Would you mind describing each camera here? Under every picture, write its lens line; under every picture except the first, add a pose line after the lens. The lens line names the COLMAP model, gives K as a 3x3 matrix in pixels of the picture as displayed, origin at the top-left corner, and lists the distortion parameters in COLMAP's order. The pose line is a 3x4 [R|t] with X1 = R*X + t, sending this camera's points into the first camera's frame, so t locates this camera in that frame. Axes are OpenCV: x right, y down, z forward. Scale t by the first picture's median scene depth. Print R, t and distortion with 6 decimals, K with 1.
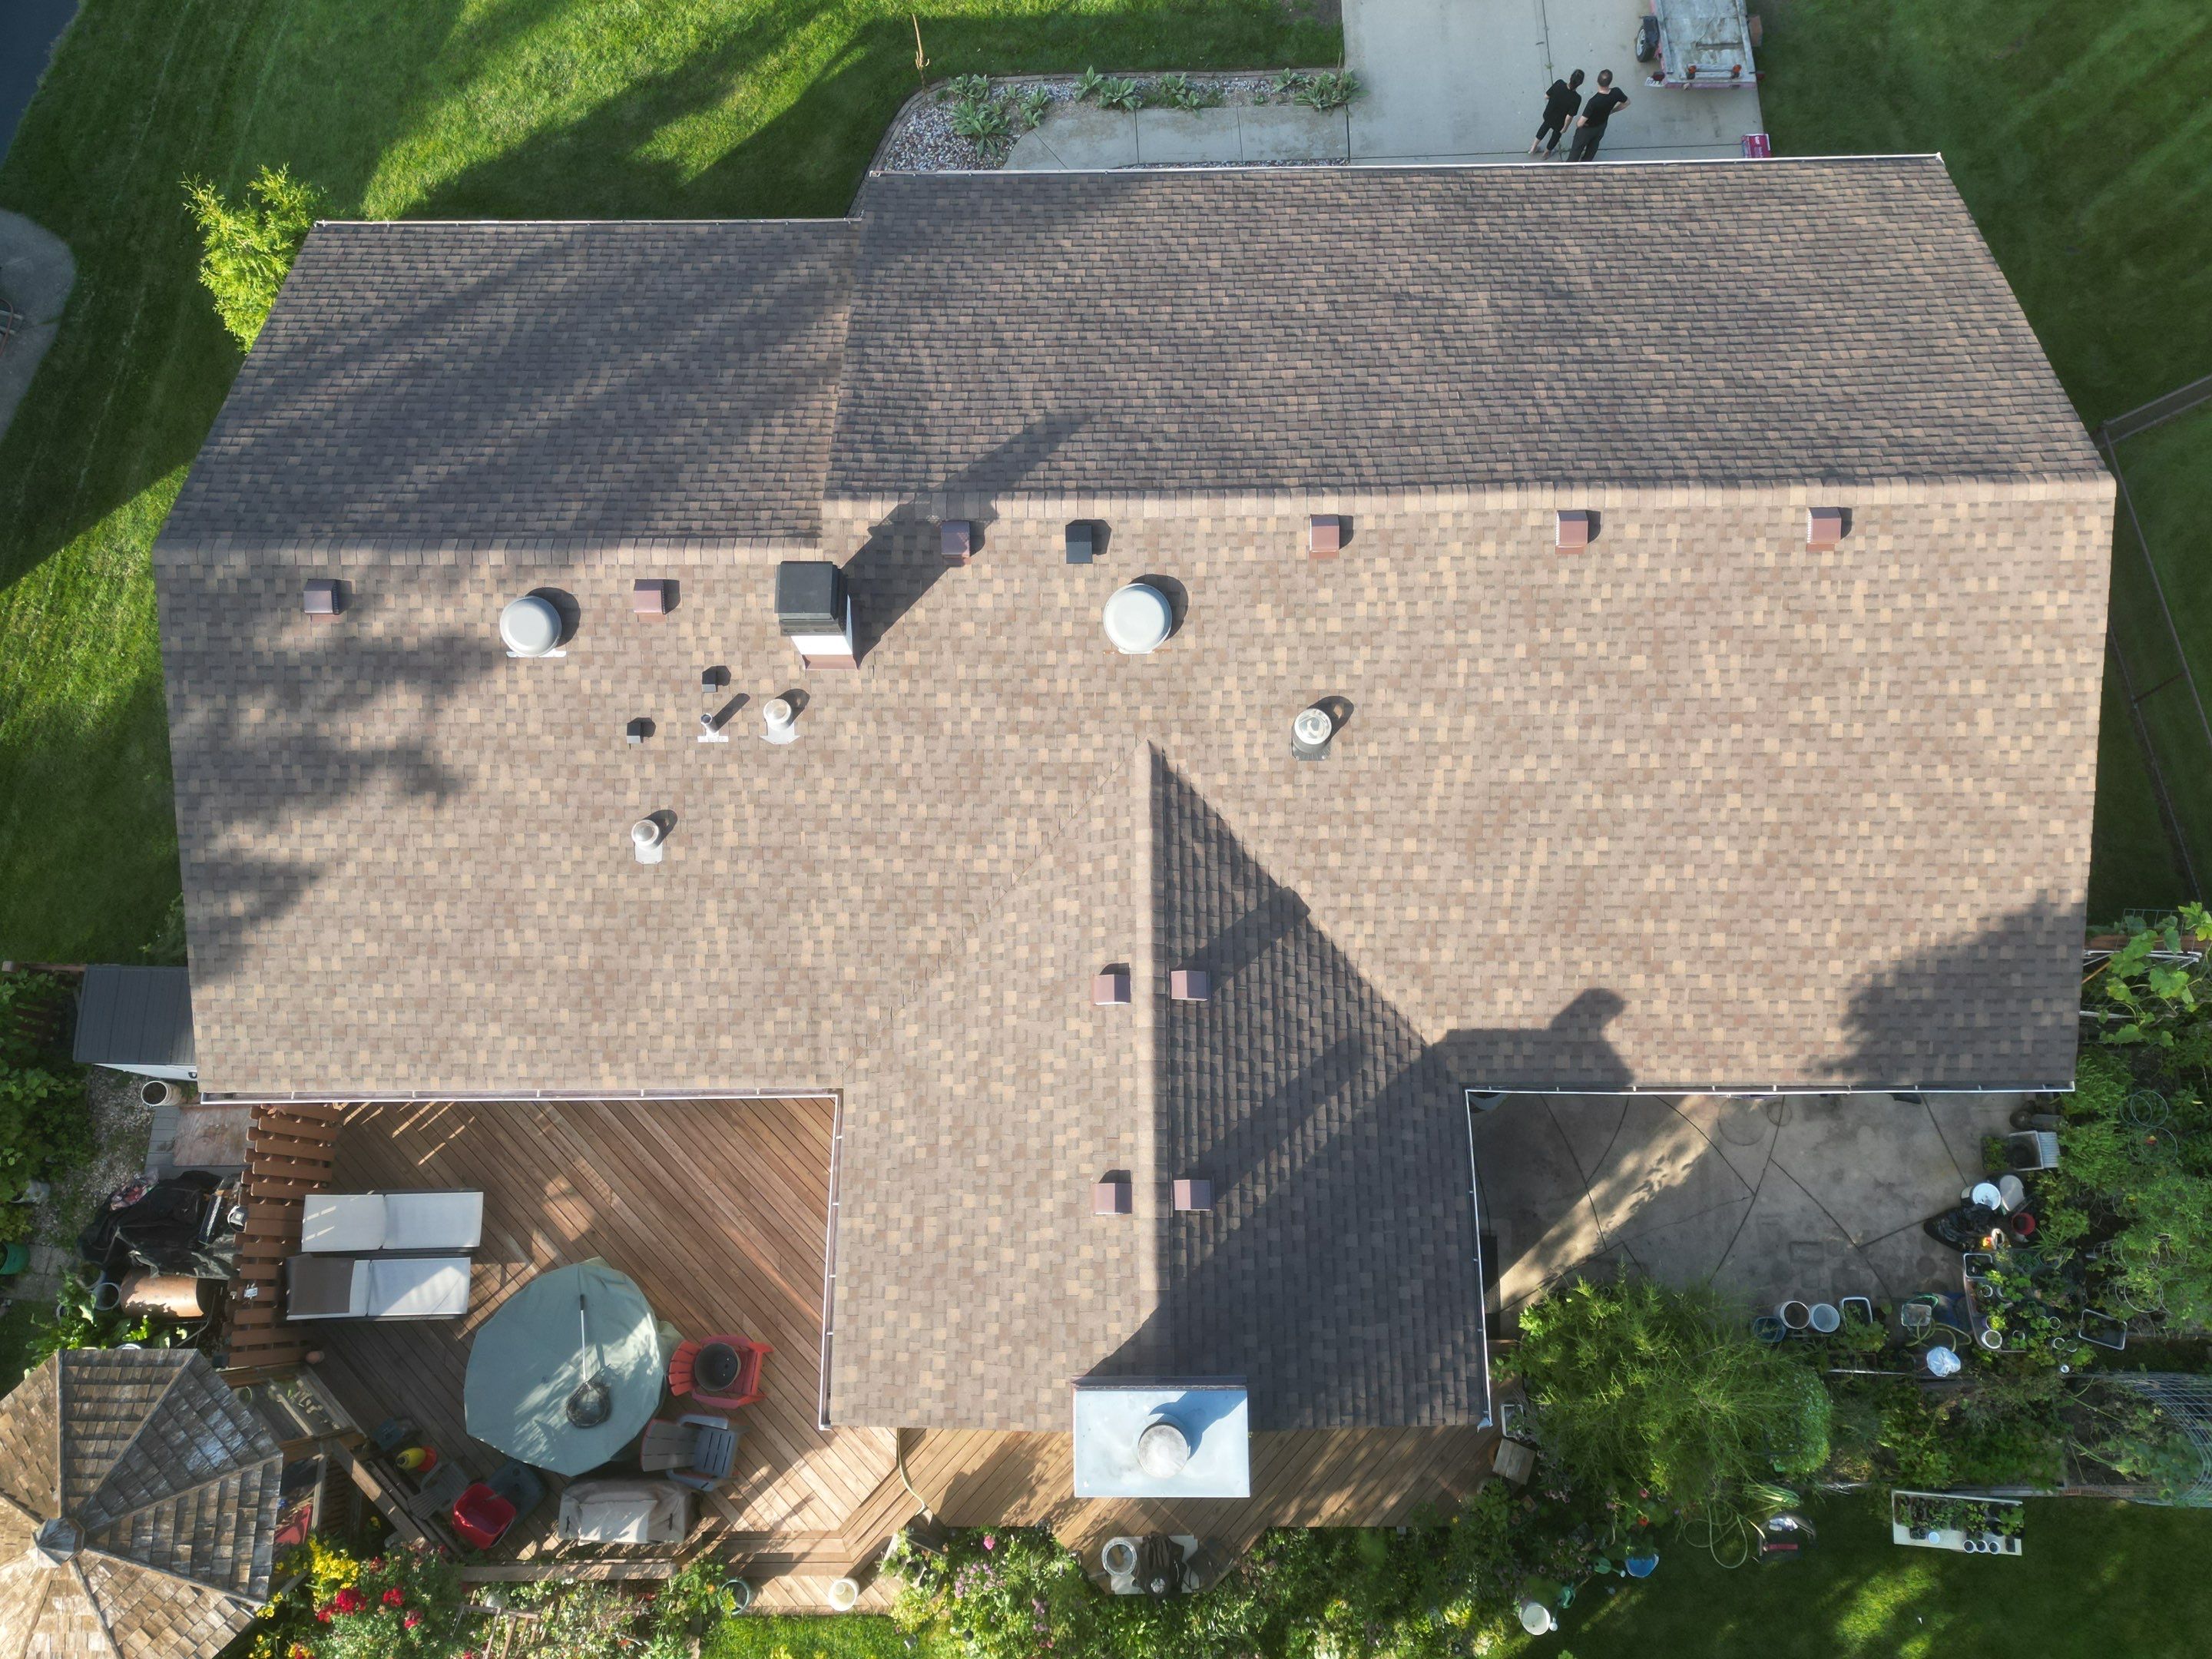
lens RADIAL K [[1669.9, 0, 1105.8], [0, 1669.9, 833.9], [0, 0, 1]] dist [0.062500, -0.046068]
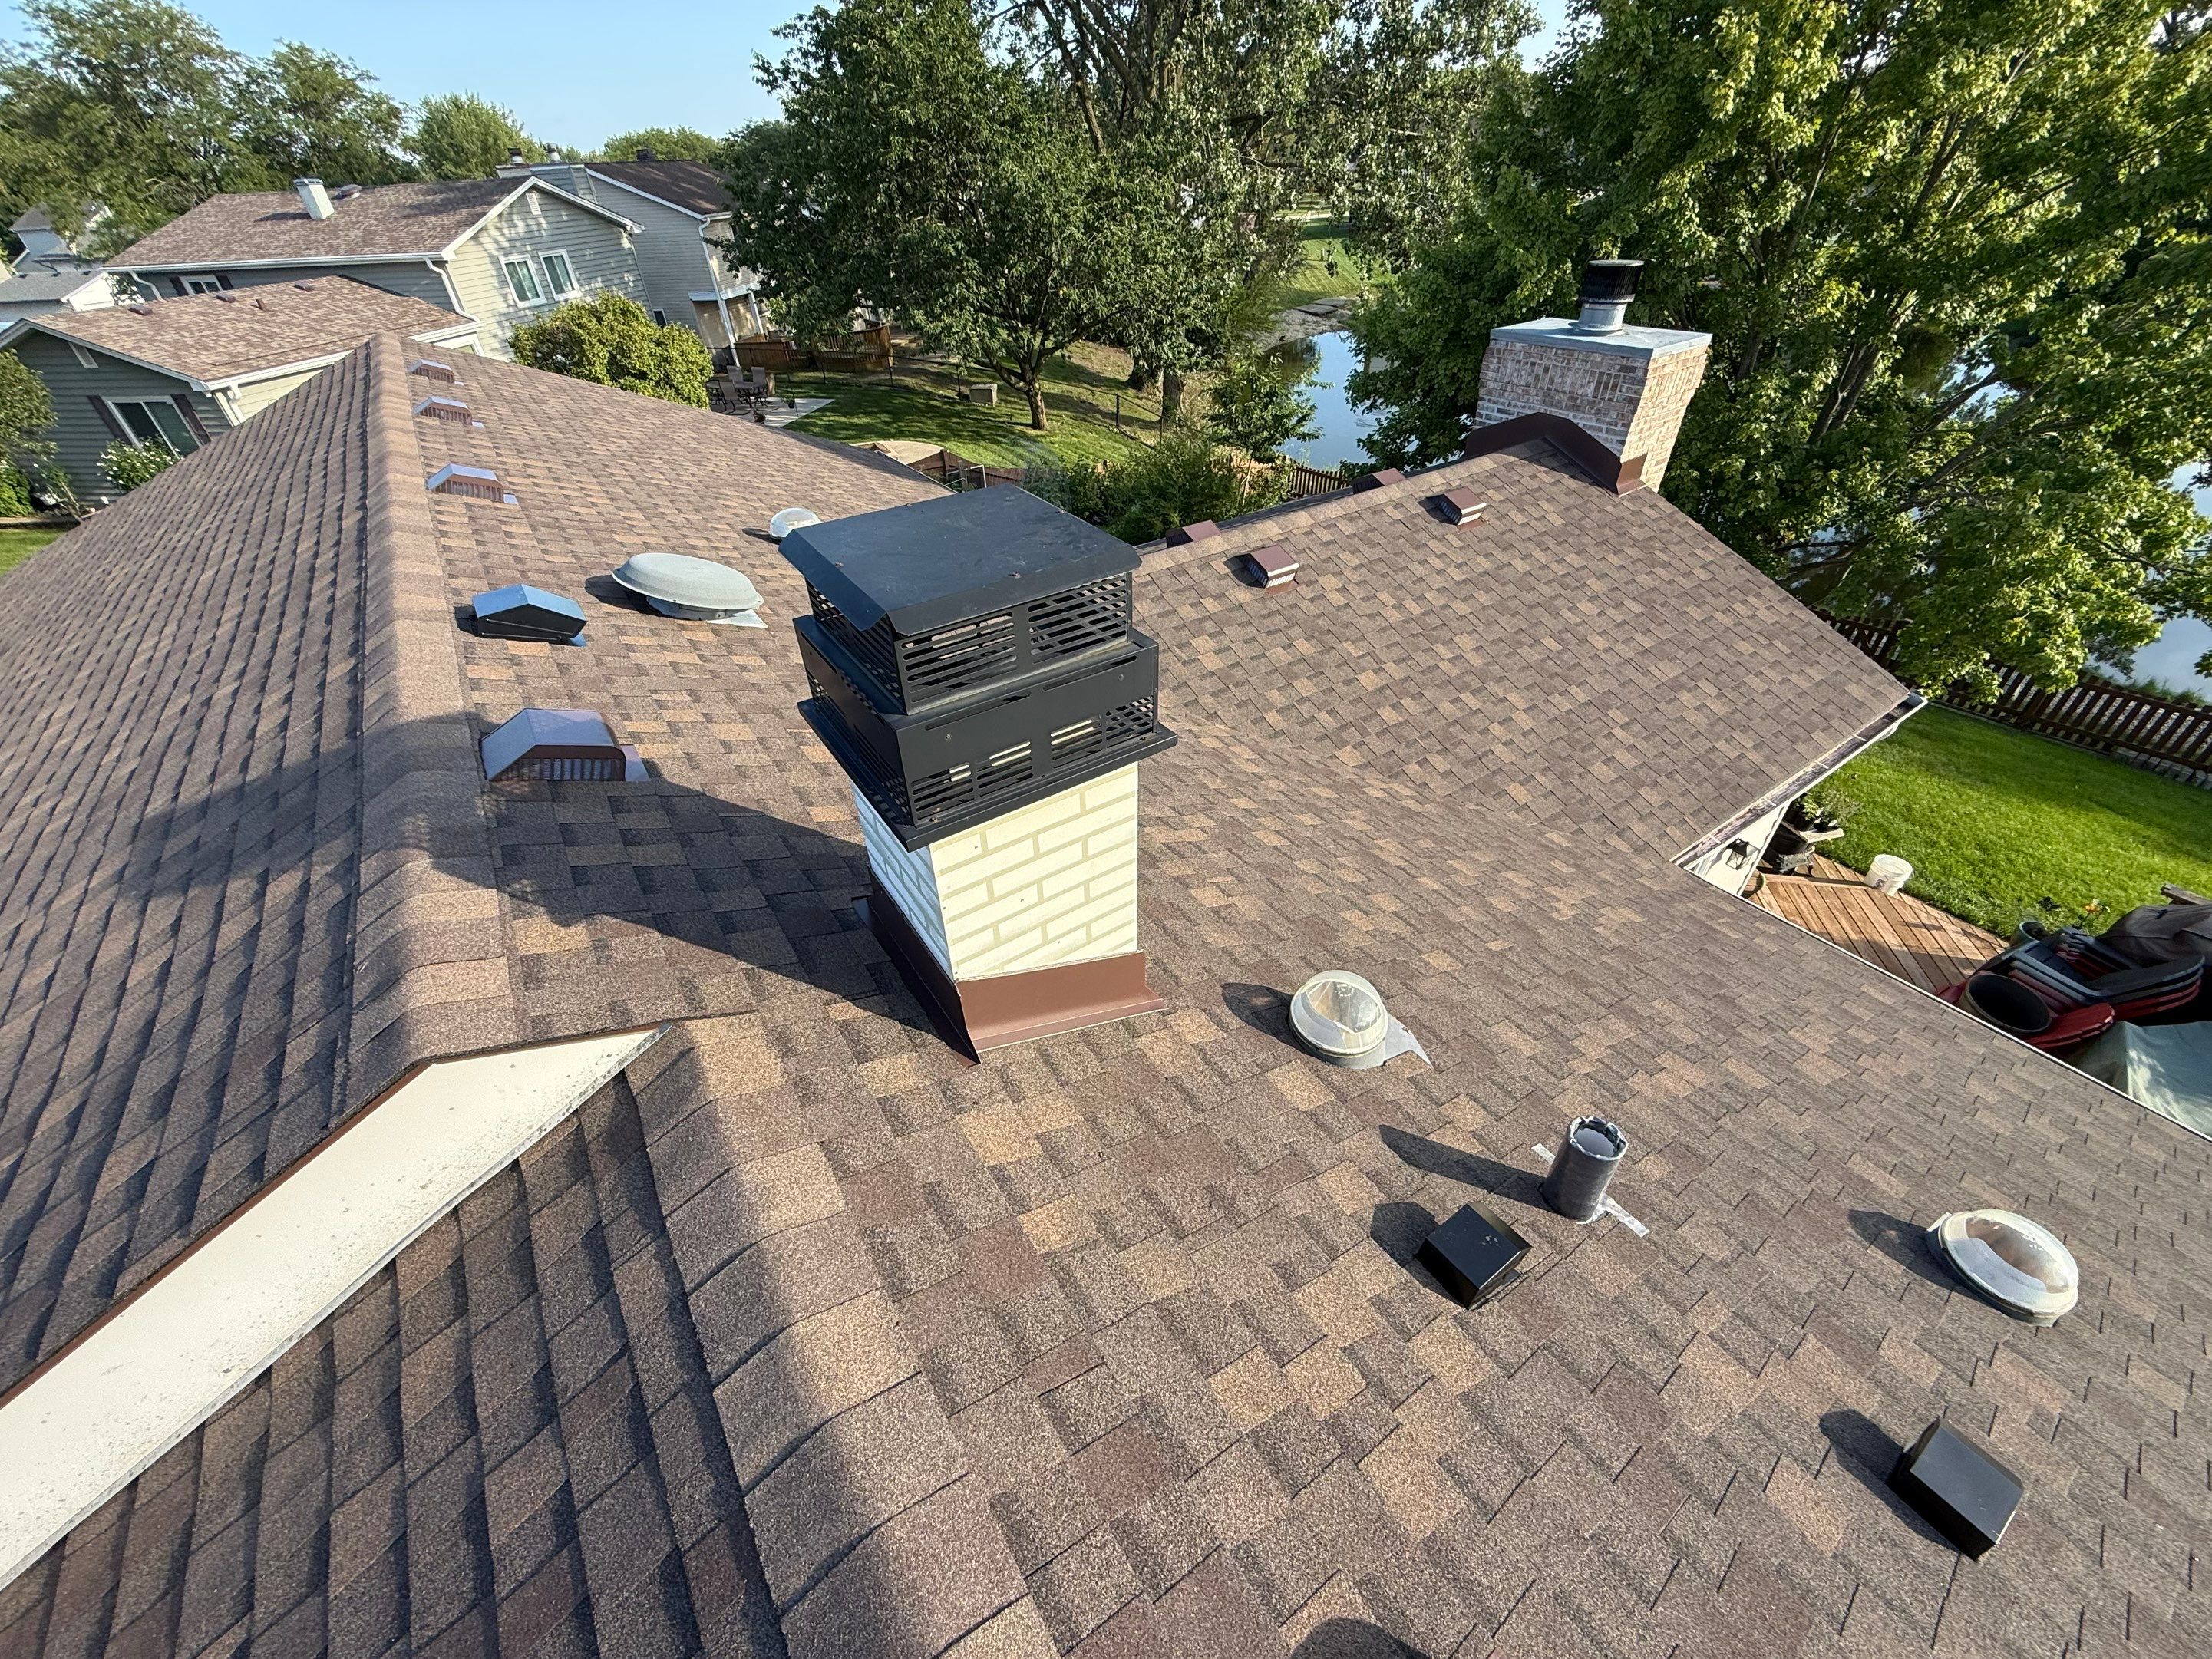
lens RADIAL K [[877.2, 0, 1100.8], [0, 877.2, 835.5], [0, 0, 1]] dist [0.000502, -0.000256]
pose [[-0.550366, -0.483304, 0.680818, -0.259063], [0.818991, -0.153970, 0.552763, -0.182587], [-0.162327, 0.861806, 0.480562, 0.903721]]
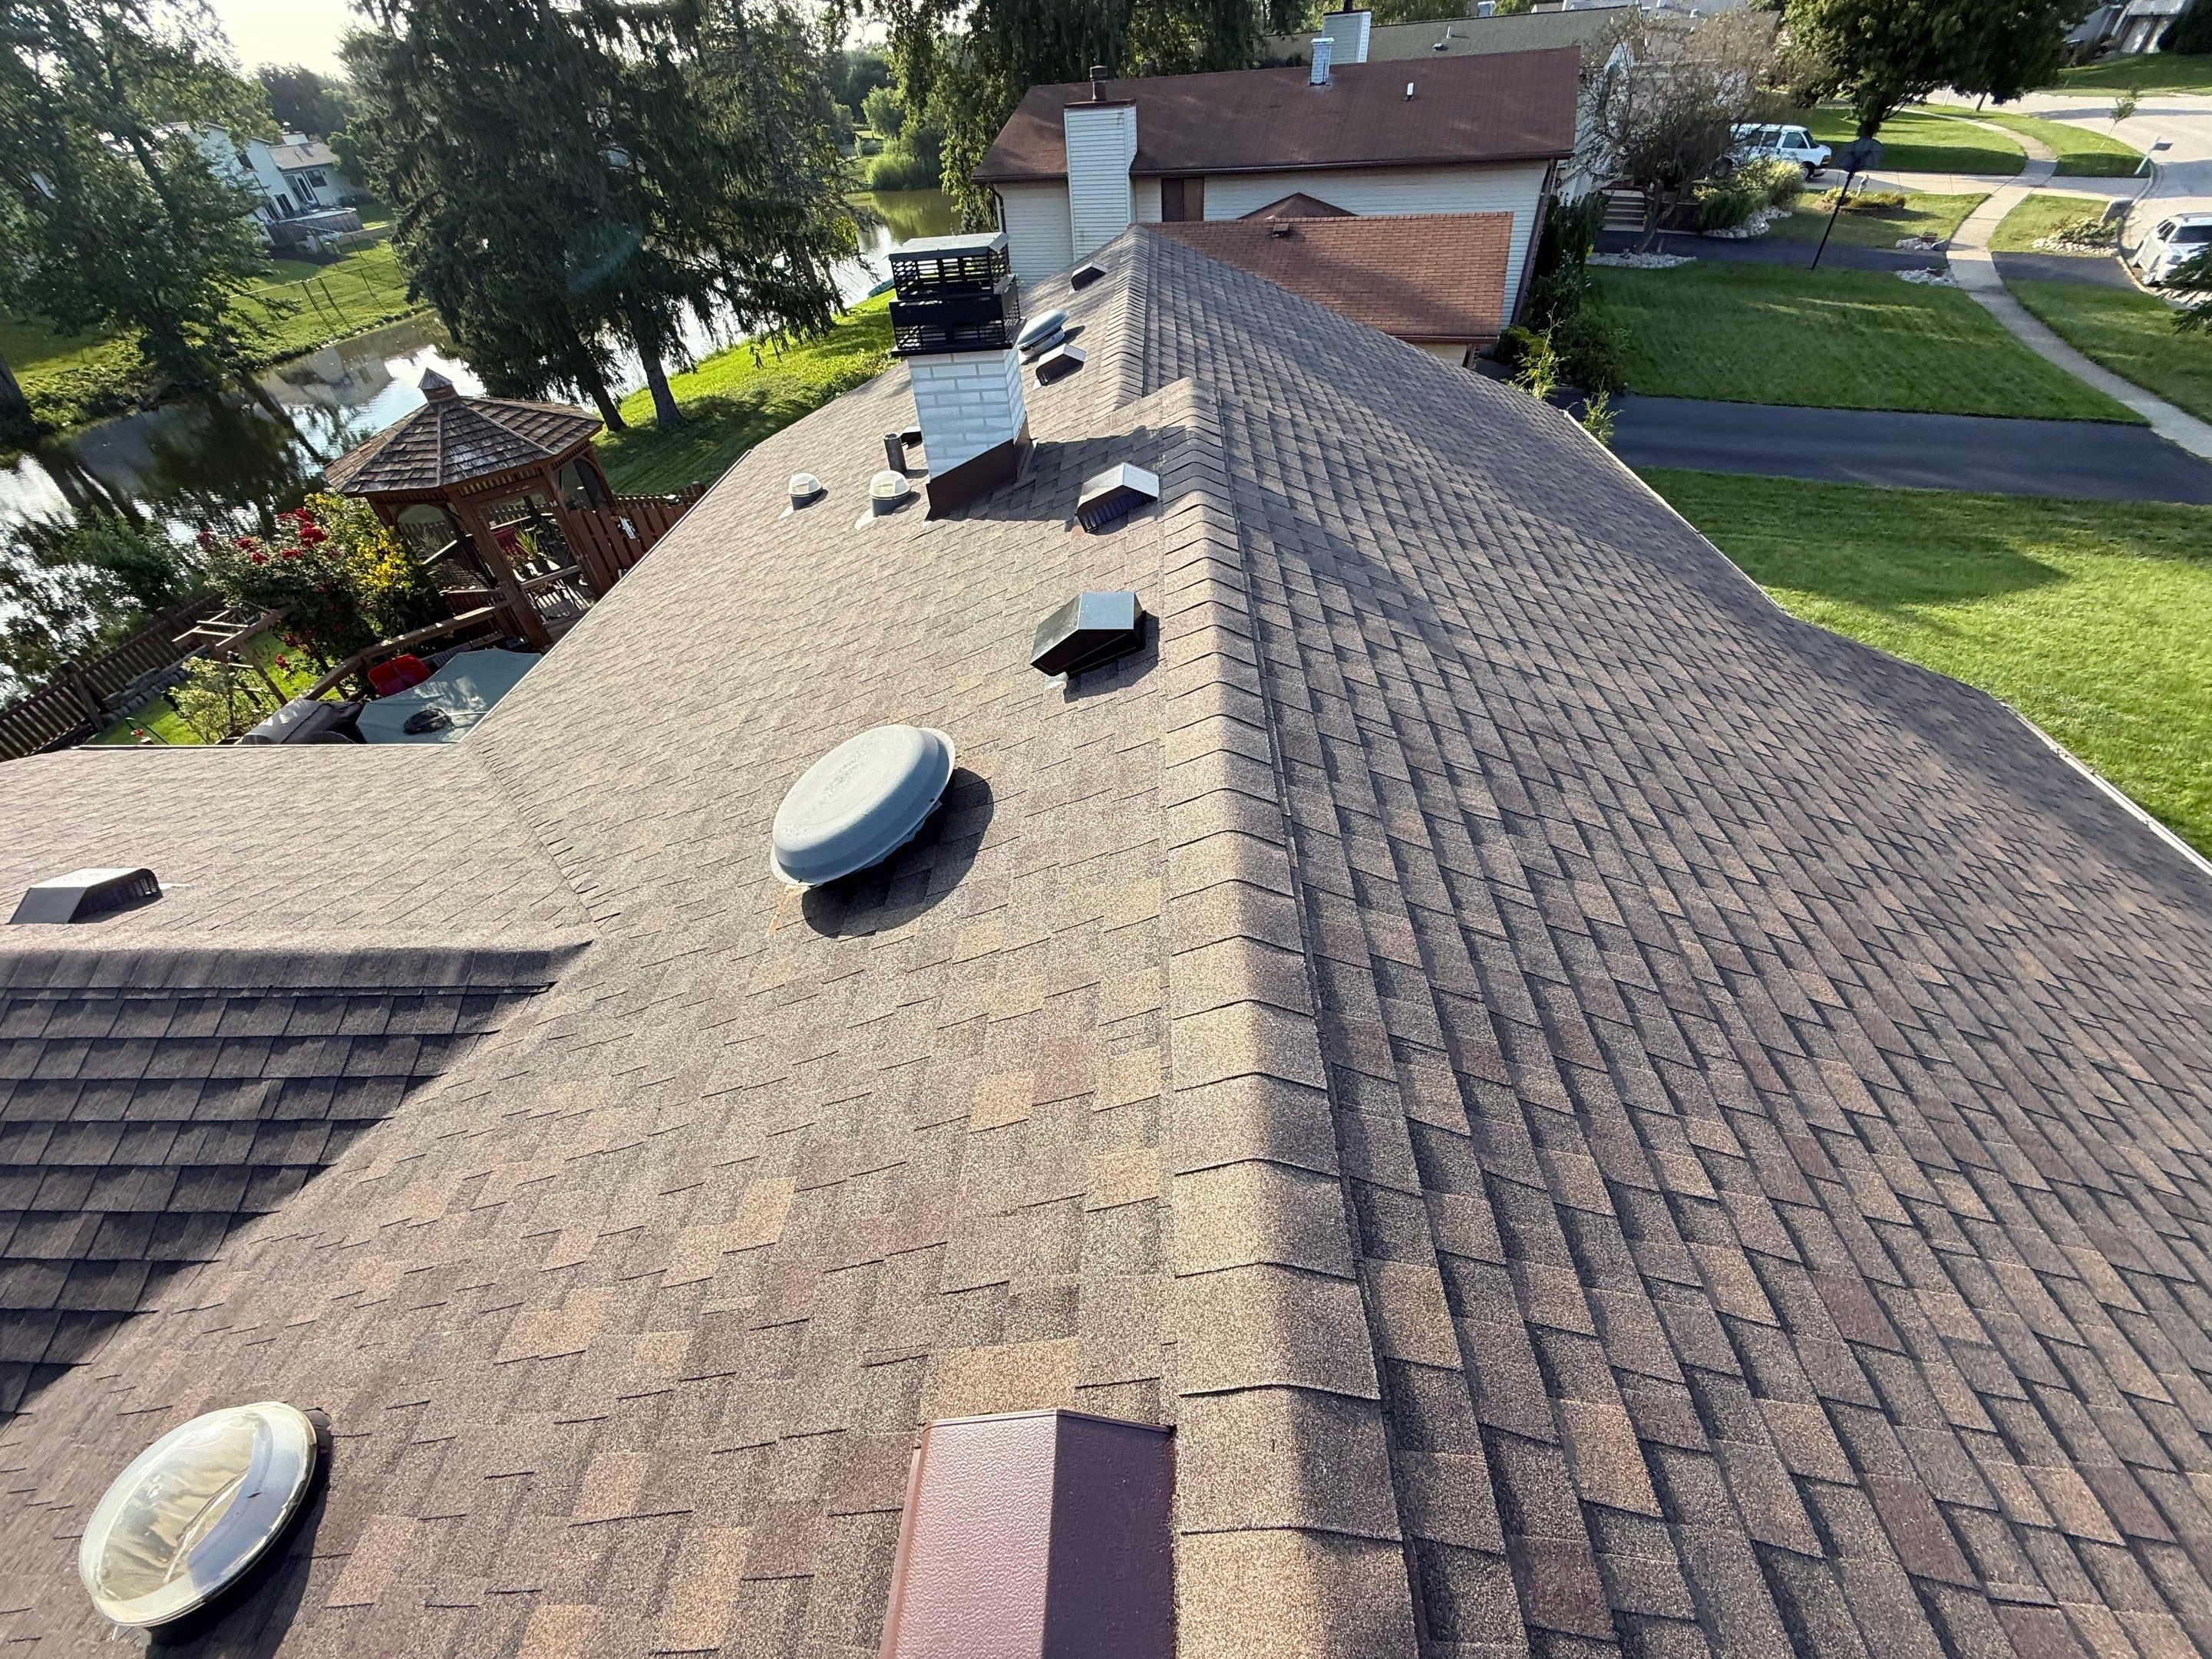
lens RADIAL K [[877.2, 0, 1097.5], [0, 877.2, 833.2], [0, 0, 1]] dist [0.000502, -0.000256]
pose [[-0.055658, 0.676696, -0.734156, 0.140079], [-0.947029, 0.197146, 0.253513, -0.209407], [0.316287, 0.709377, 0.629878, 0.900141]]
